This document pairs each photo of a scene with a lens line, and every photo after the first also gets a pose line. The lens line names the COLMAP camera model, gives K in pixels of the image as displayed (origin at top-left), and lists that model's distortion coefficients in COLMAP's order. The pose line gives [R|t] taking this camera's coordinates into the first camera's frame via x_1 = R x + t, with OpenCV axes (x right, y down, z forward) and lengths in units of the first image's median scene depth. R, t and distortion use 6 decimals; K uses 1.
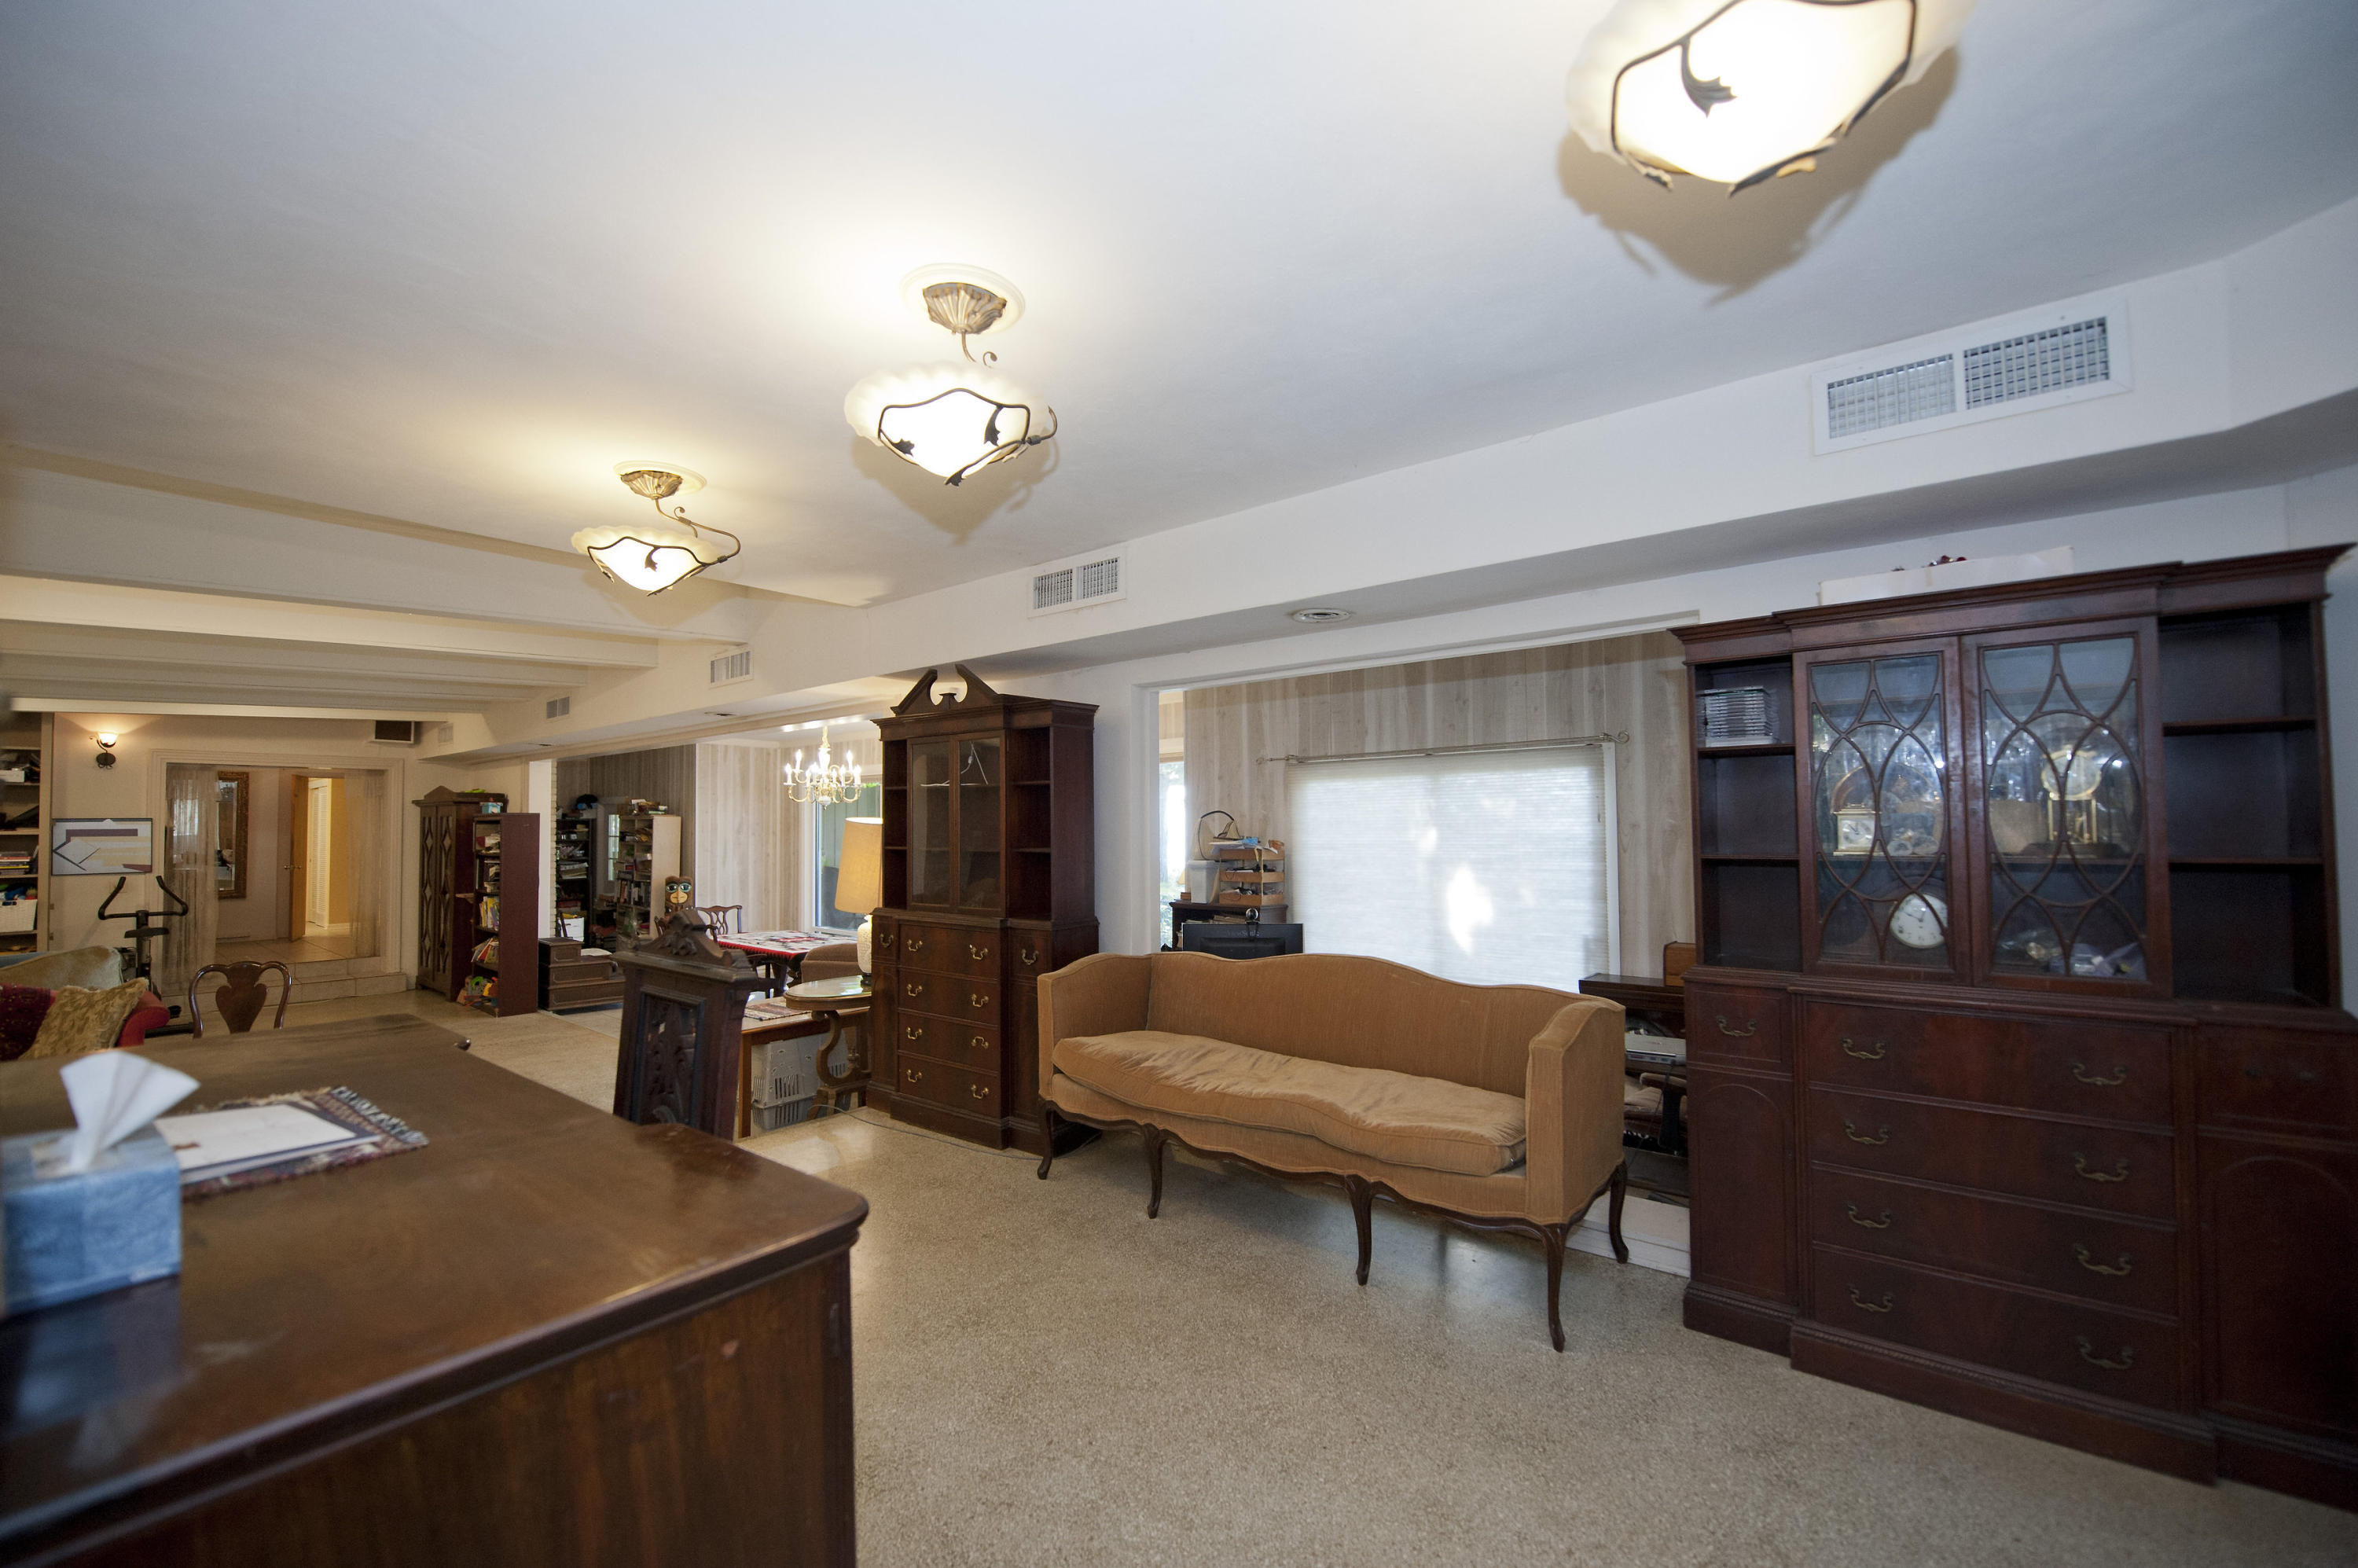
lens RADIAL K [[941.7, 0, 1187.1], [0, 941.7, 796.1], [0, 0, 1]] dist [-0.014944, -0.002766]
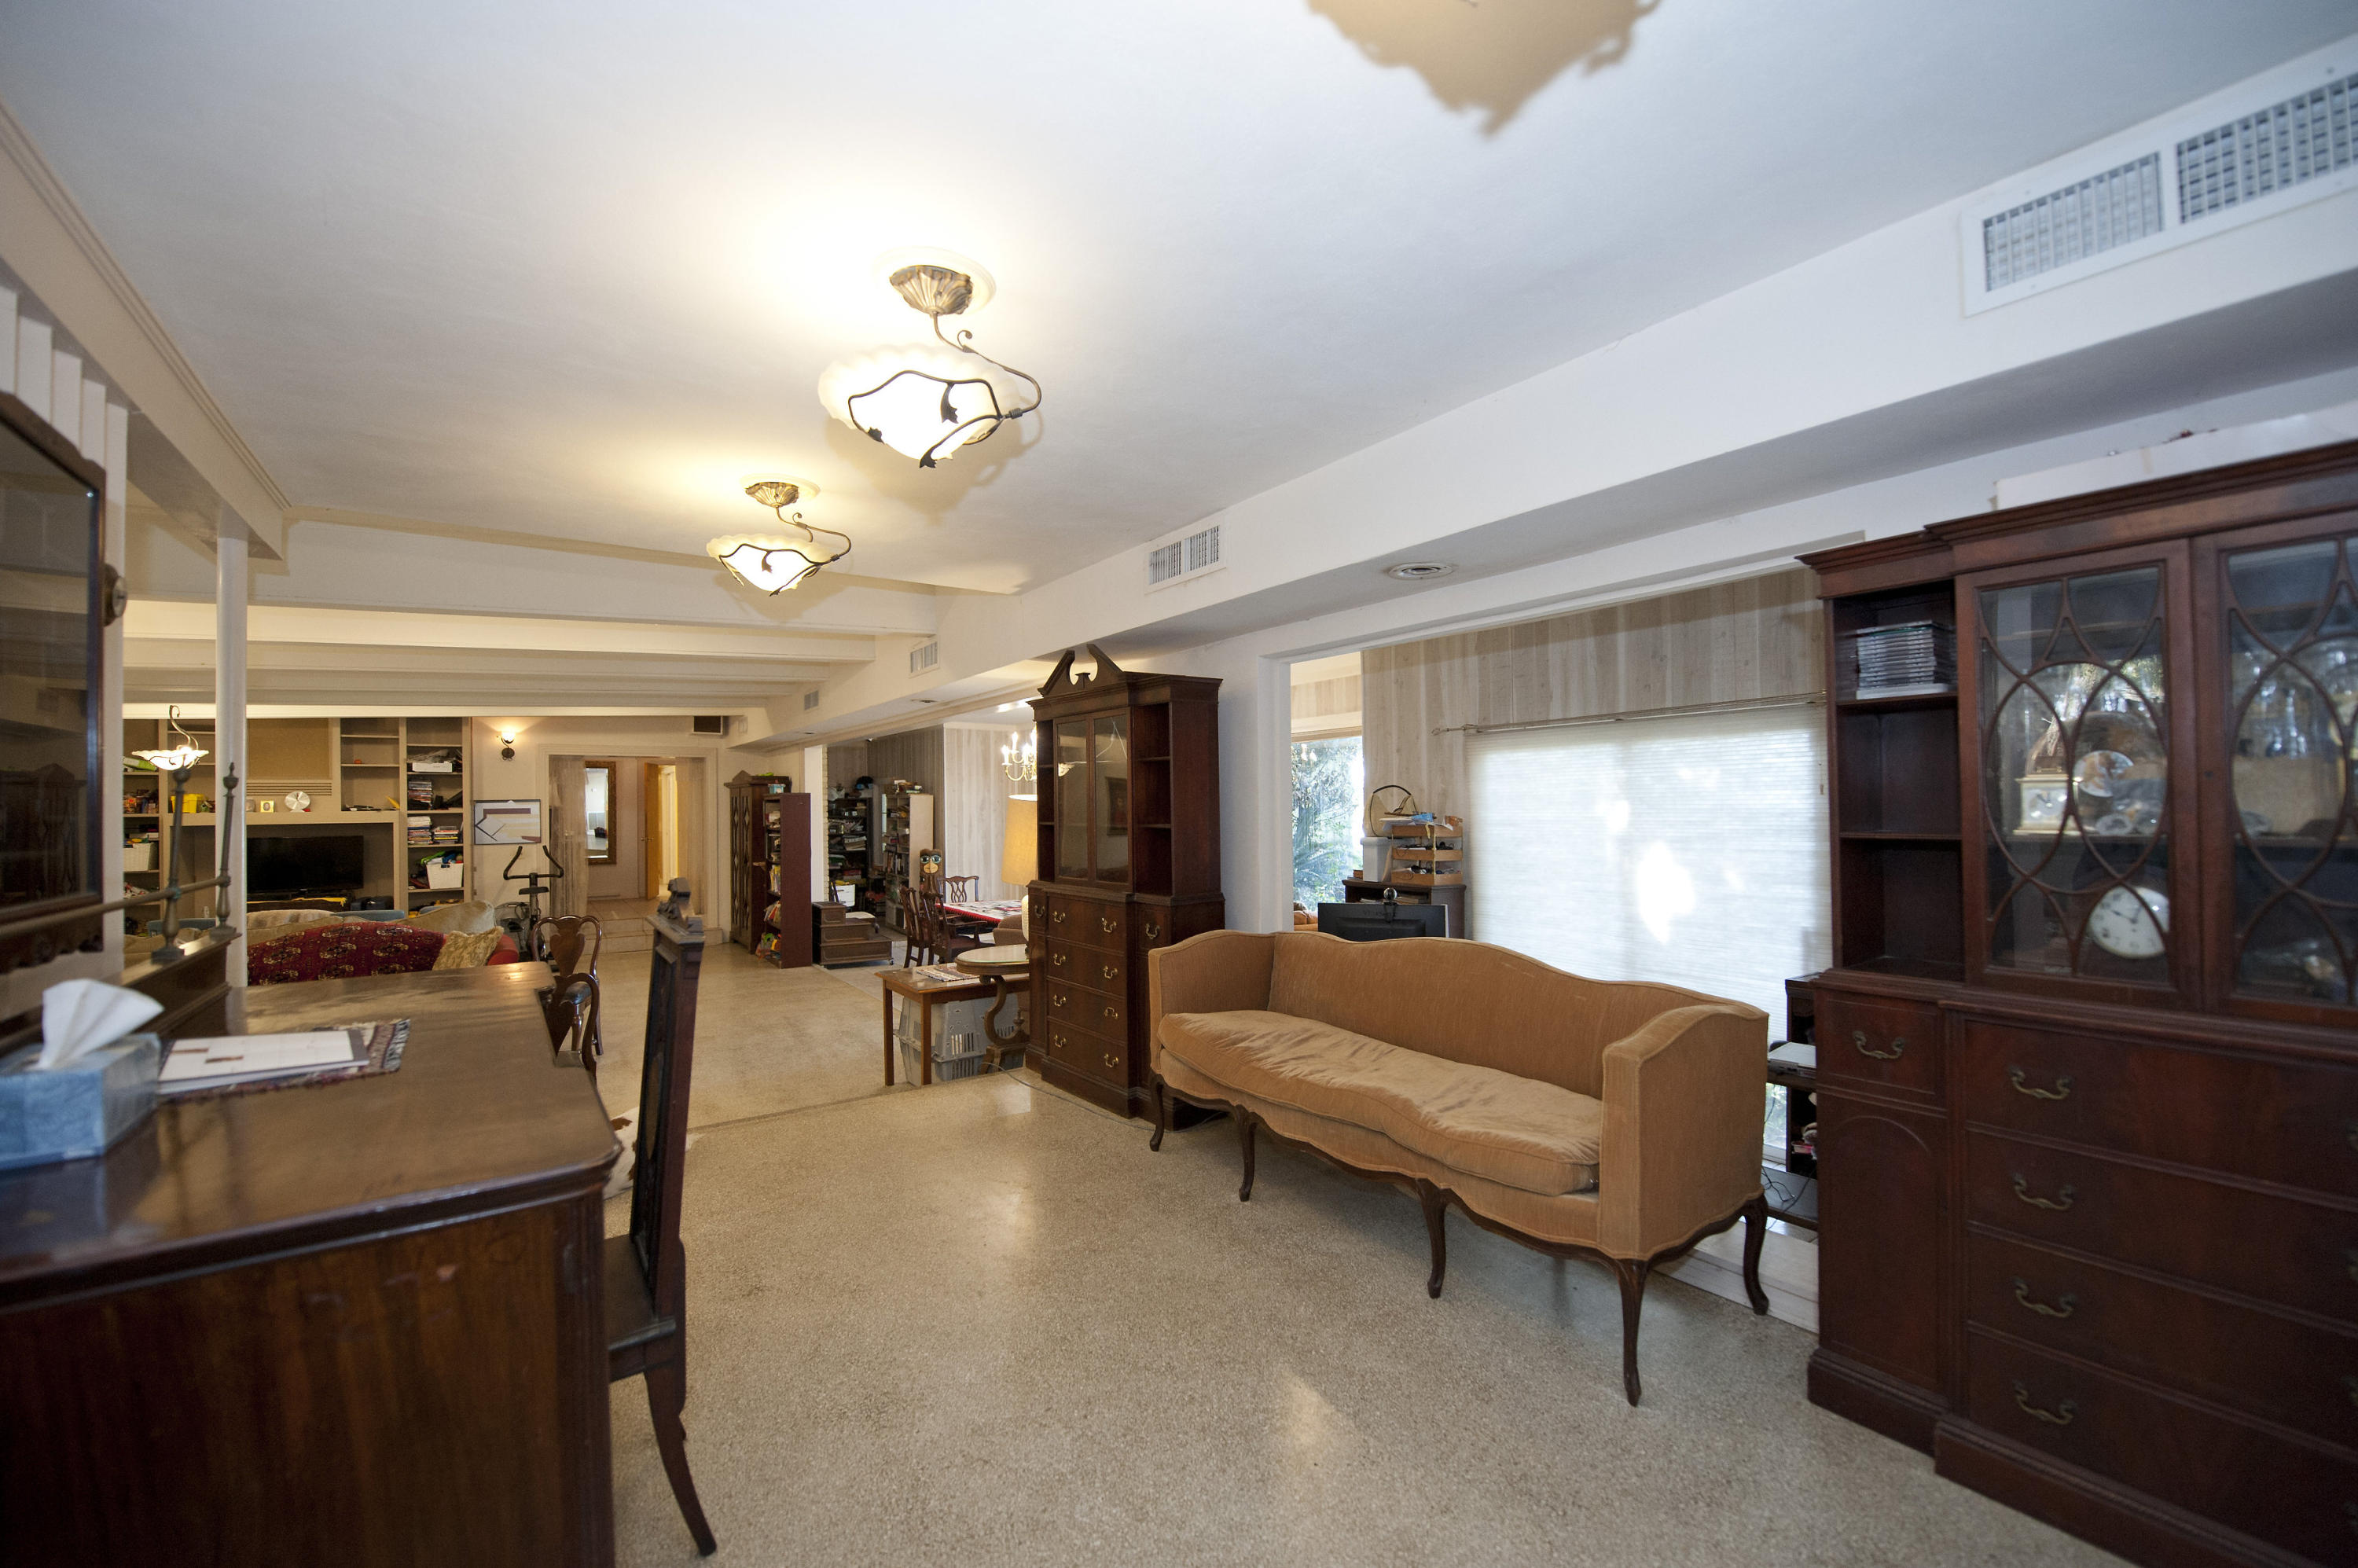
lens RADIAL K [[941.7, 0, 1187.1], [0, 941.7, 796.1], [0, 0, 1]] dist [-0.014944, -0.002766]
pose [[0.961820, -0.006116, -0.273613, 0.140391], [0.013017, 0.999641, 0.023416, 0.002509], [0.273371, -0.026083, 0.961555, 0.041278]]
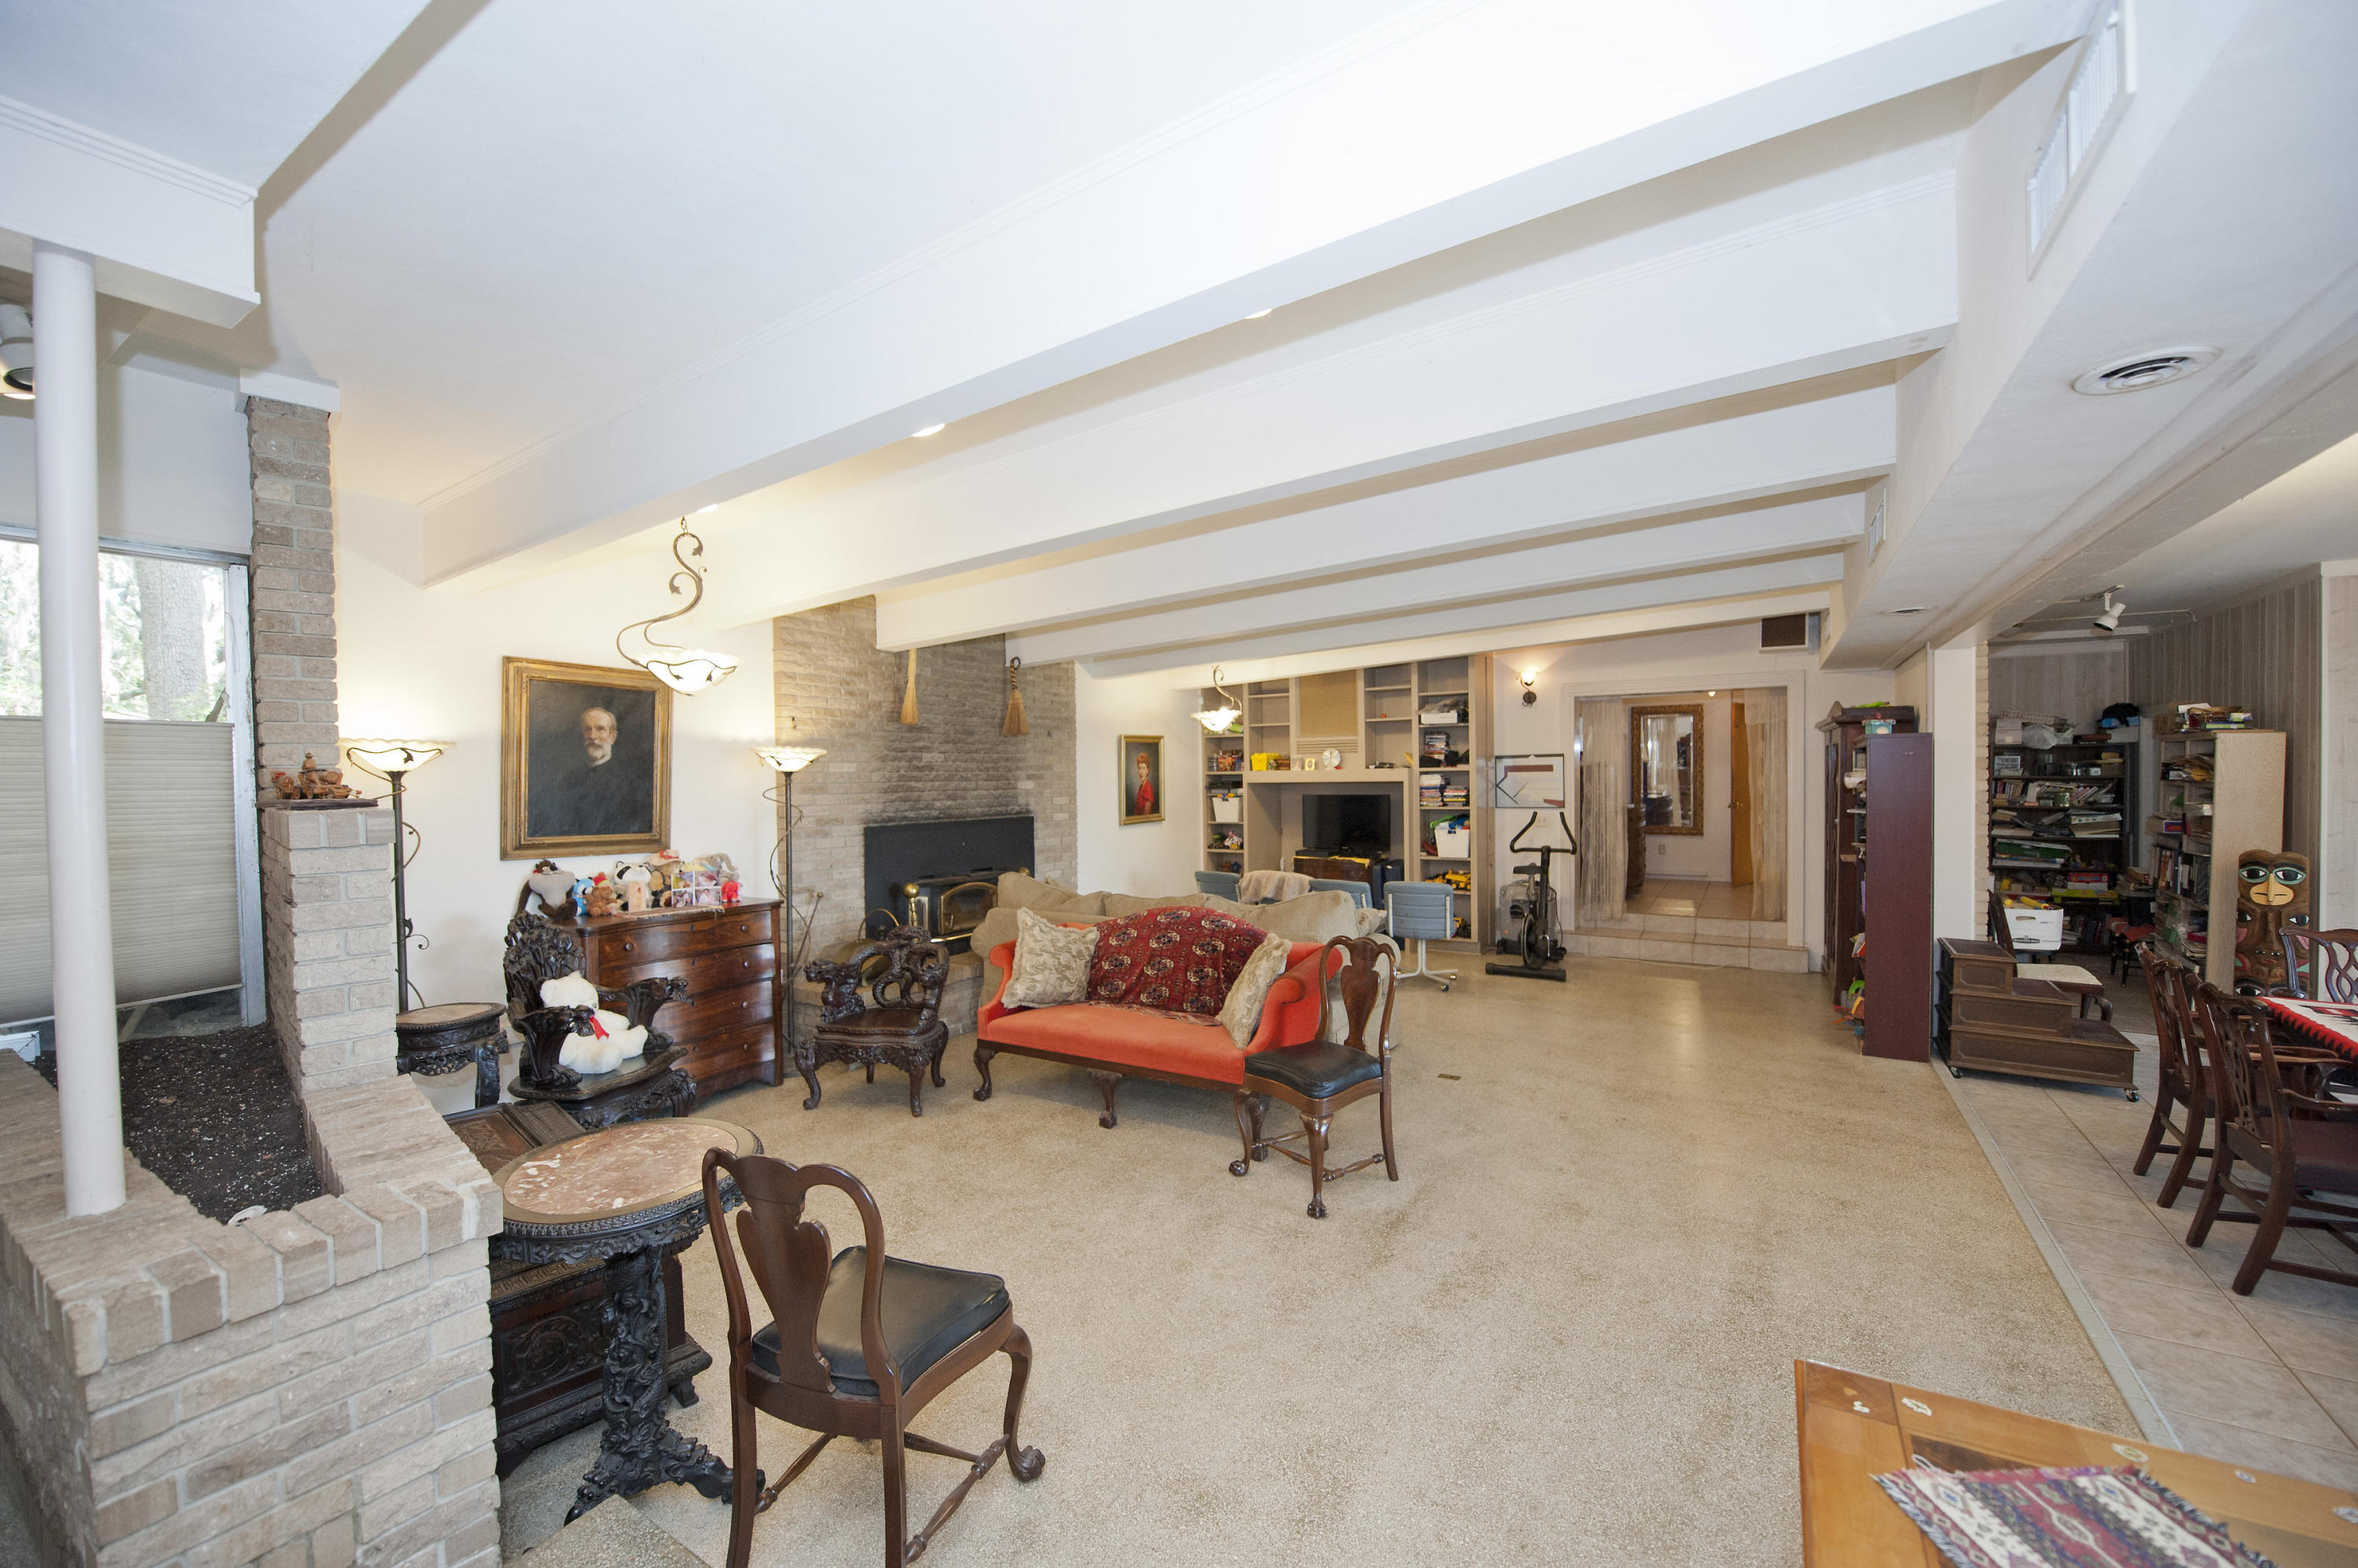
lens RADIAL K [[952.3, 0, 1180.8], [0, 952.3, 794.6], [0, 0, 1]] dist [-0.015639, -0.000732]
pose [[0.129867, 0.025396, -0.991206, -0.336985], [0.043548, 0.998561, 0.031290, 0.038179], [0.990575, -0.047228, 0.128574, 0.953717]]
